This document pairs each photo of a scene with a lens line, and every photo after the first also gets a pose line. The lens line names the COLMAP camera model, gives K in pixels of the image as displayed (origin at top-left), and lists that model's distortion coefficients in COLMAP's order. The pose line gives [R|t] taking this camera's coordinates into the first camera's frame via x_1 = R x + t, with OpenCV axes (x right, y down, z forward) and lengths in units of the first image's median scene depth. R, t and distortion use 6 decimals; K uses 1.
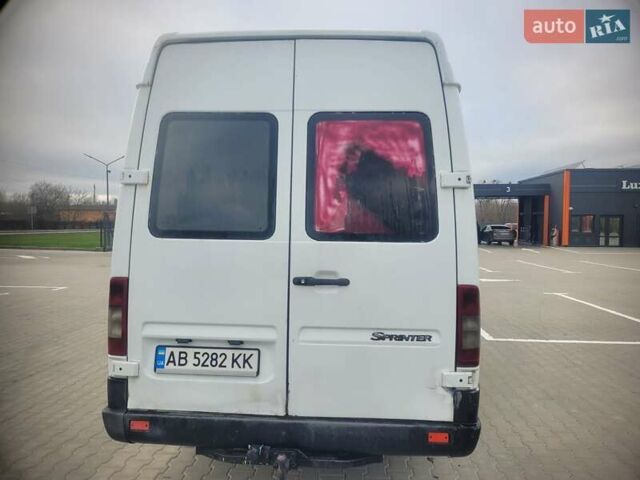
lens RADIAL K [[484.0, 0, 320.0], [0, 484.0, 240.0], [0, 0, 1]] dist [0.055350, -0.057990]
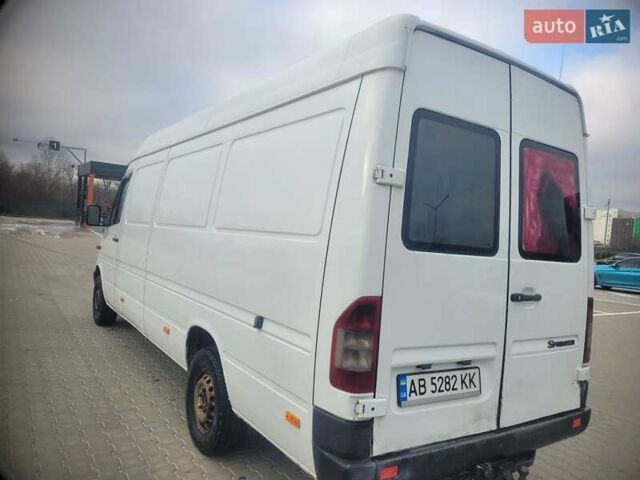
lens RADIAL K [[497.9, 0, 331.5], [0, 497.9, 230.5], [0, 0, 1]] dist [0.026836, -0.004788]
pose [[0.777501, 0.059419, 0.626068, -1.018834], [-0.063411, 0.997860, -0.015956, -0.016662], [-0.625676, -0.027294, 0.779605, 0.405885]]
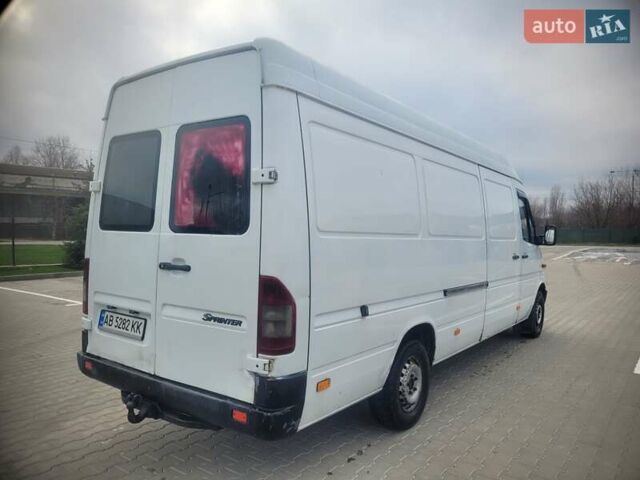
lens RADIAL K [[484.0, 0, 320.0], [0, 484.0, 240.0], [0, 0, 1]] dist [0.055350, -0.057990]
pose [[0.843246, 0.013707, -0.537352, 0.934959], [-0.020320, 0.999773, -0.006386, 0.019463], [0.537143, 0.016304, 0.843334, 0.178287]]
